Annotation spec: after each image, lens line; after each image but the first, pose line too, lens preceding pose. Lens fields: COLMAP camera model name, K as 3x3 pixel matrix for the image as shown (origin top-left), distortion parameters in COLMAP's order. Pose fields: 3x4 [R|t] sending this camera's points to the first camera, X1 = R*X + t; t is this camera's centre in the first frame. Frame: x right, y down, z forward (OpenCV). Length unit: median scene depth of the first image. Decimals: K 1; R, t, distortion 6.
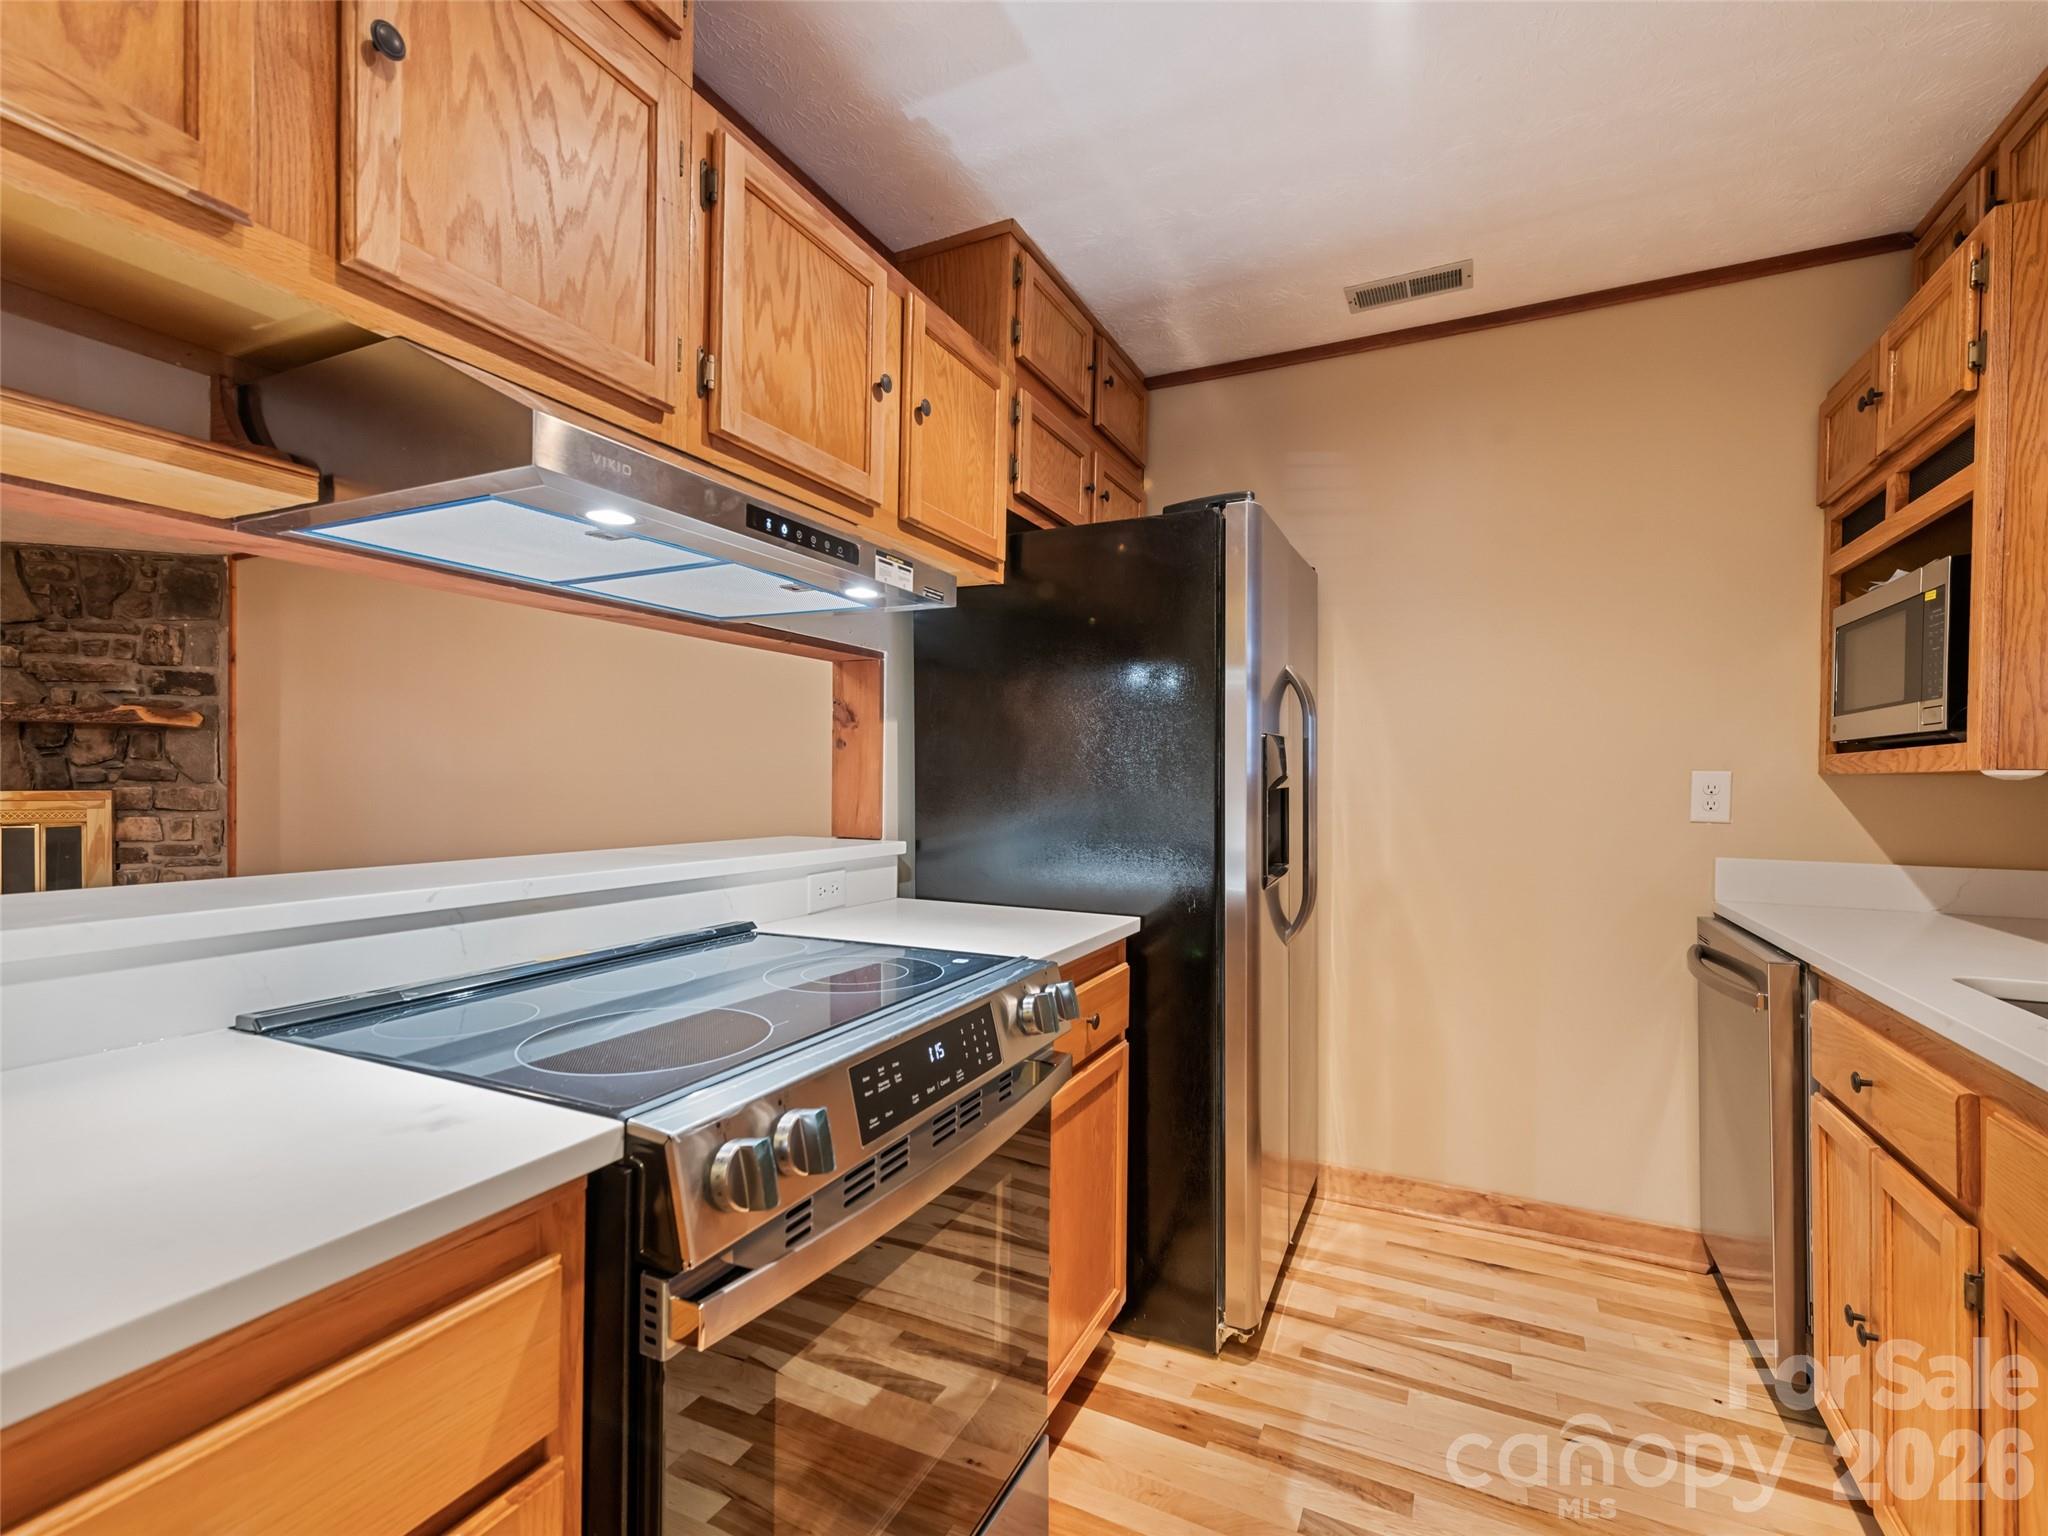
lens RADIAL K [[916.4, 0, 1017.5], [0, 916.4, 782.8], [0, 0, 1]] dist [0.017071, -0.005922]
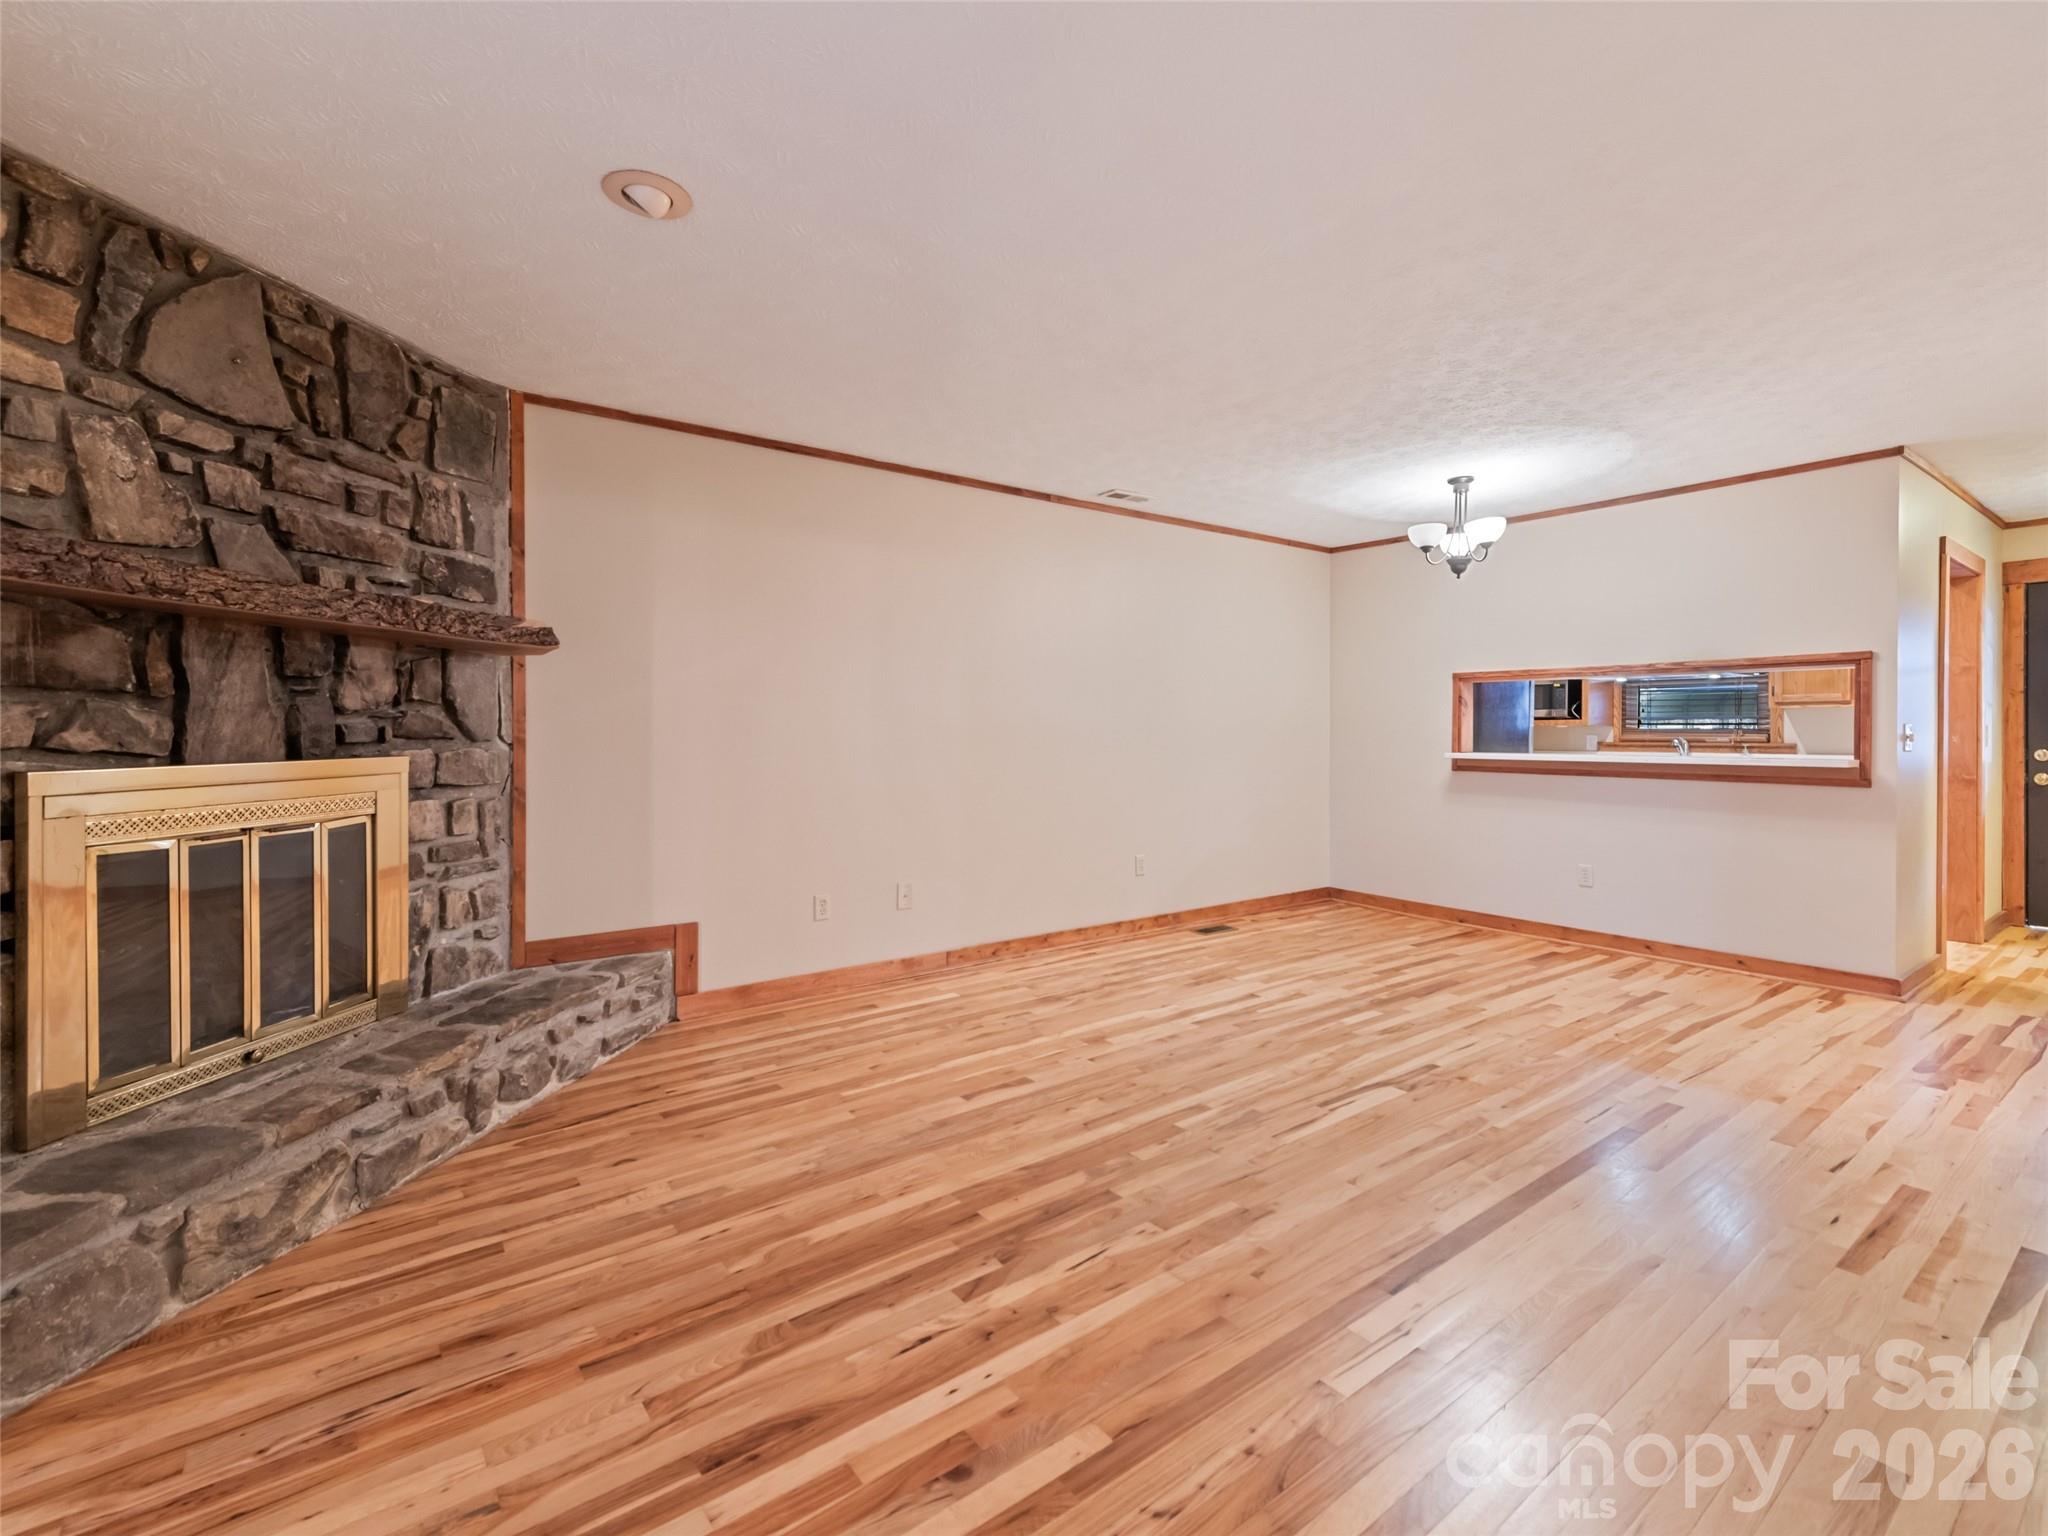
lens RADIAL K [[916.4, 0, 1048.4], [0, 916.4, 737.5], [0, 0, 1]] dist [0.017071, -0.005922]
pose [[0.454642, -0.013391, 0.890574, -2.911191], [0.006770, 0.999910, 0.011578, -0.016645], [-0.890648, 0.000765, 0.454692, 0.854164]]
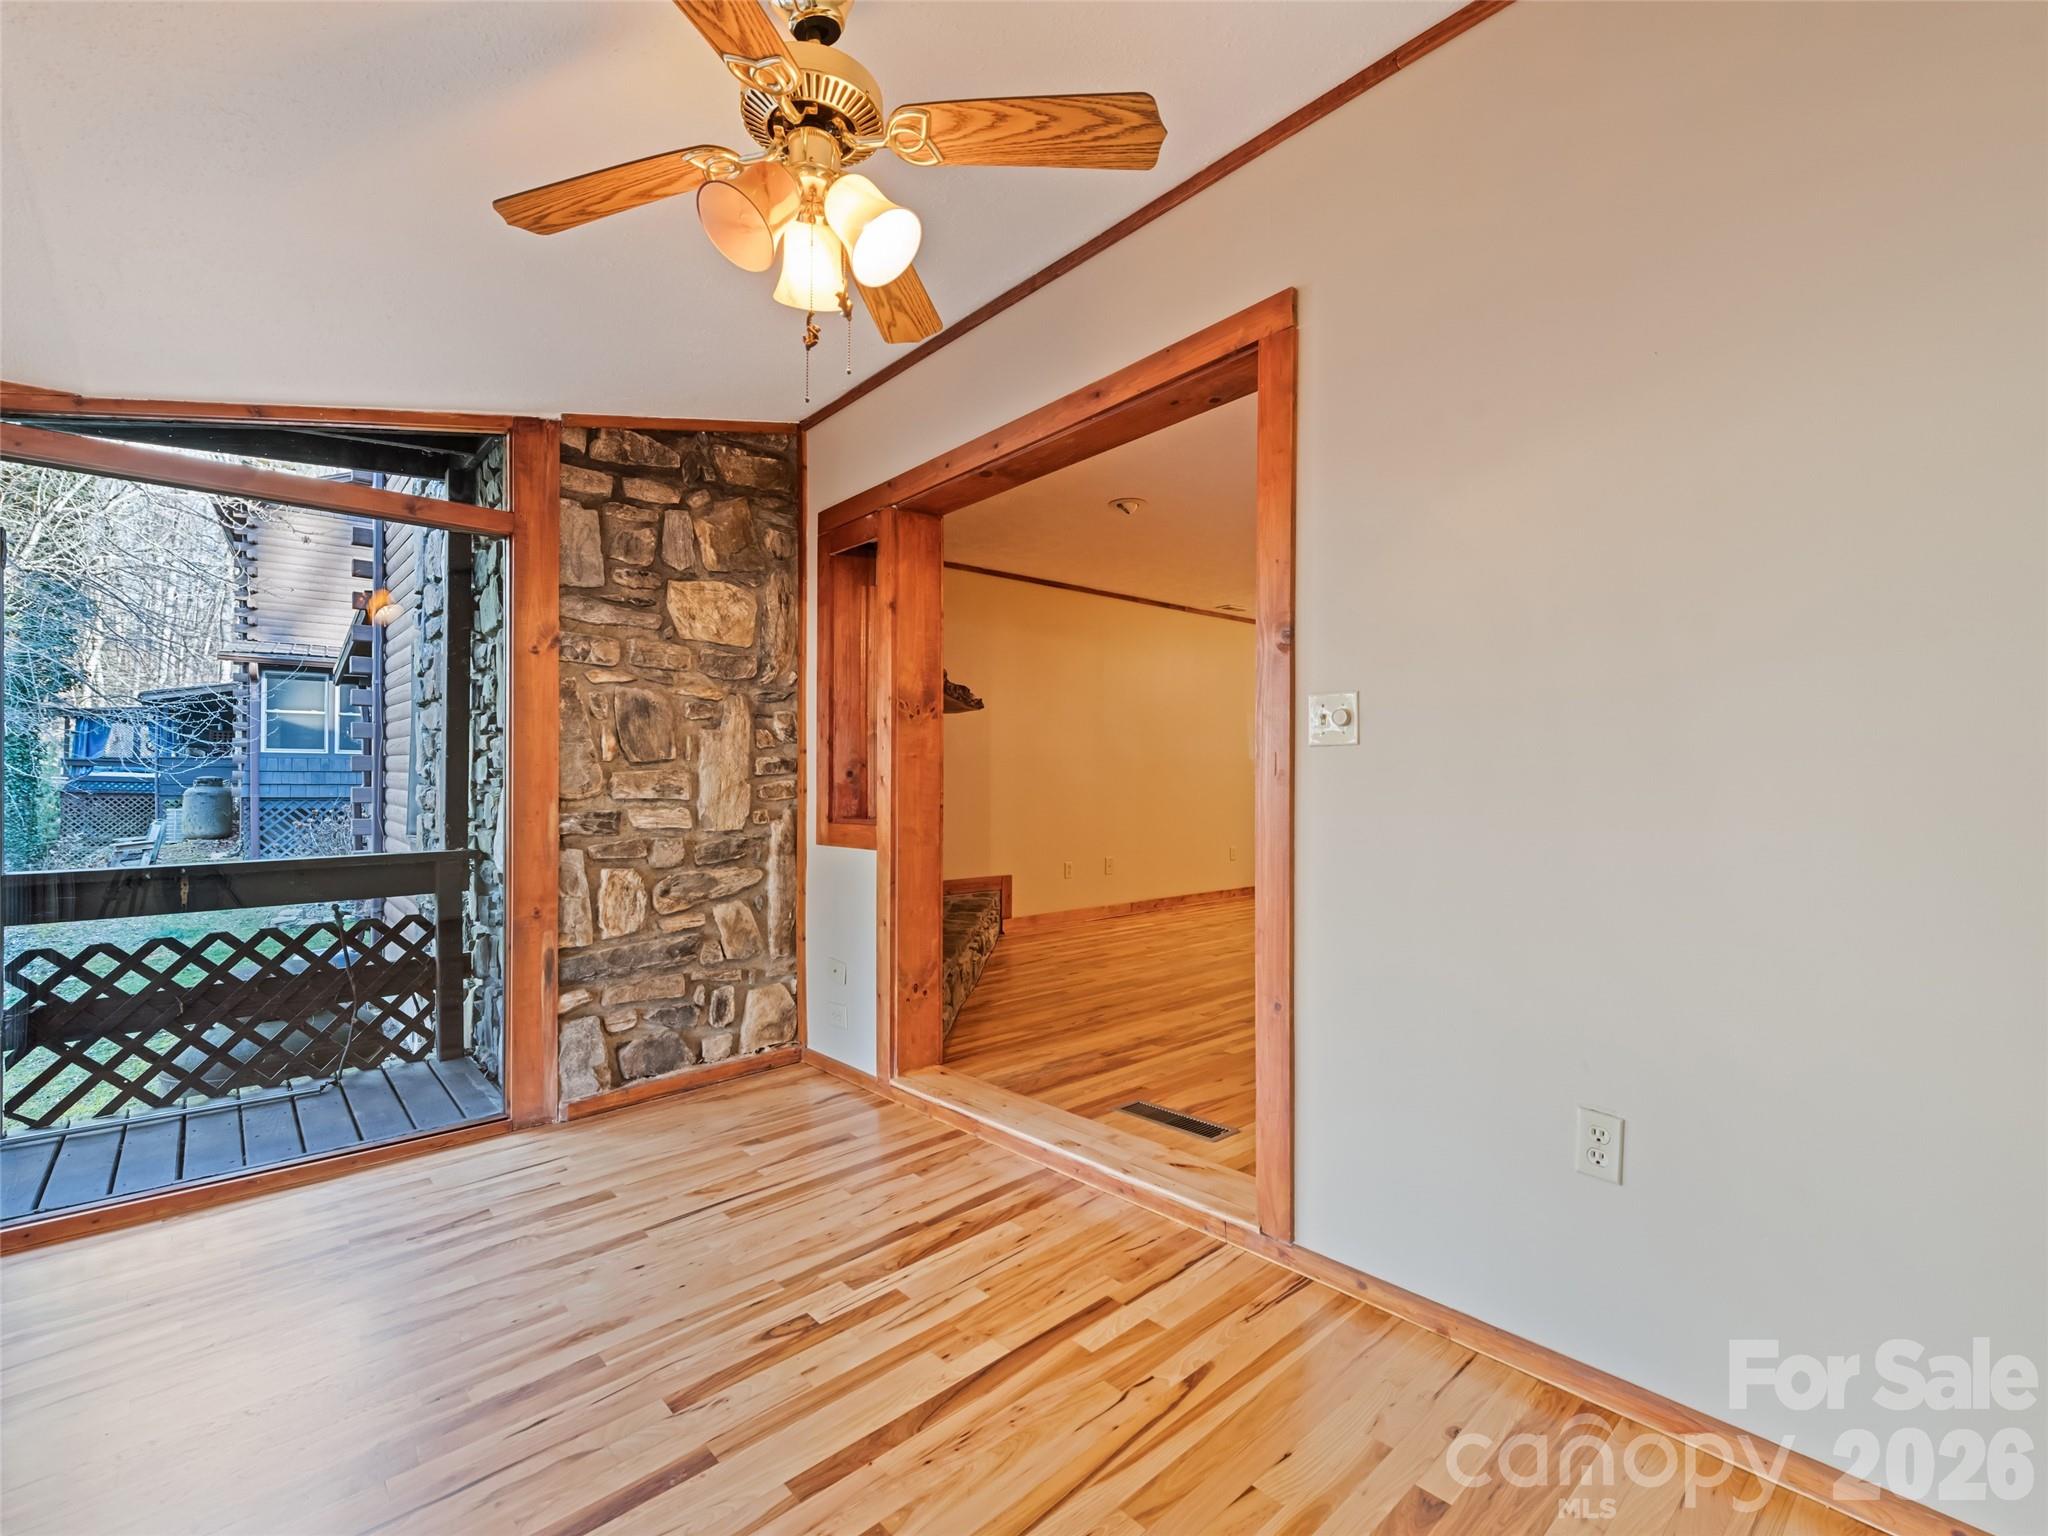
lens RADIAL K [[916.4, 0, 1025.3], [0, 916.4, 781.3], [0, 0, 1]] dist [0.017071, -0.005922]
pose [[0.379110, -0.005152, 0.925337, -4.261938], [0.000927, 0.999986, 0.005188, 0.037963], [-0.925351, -0.001109, 0.379109, 1.101700]]
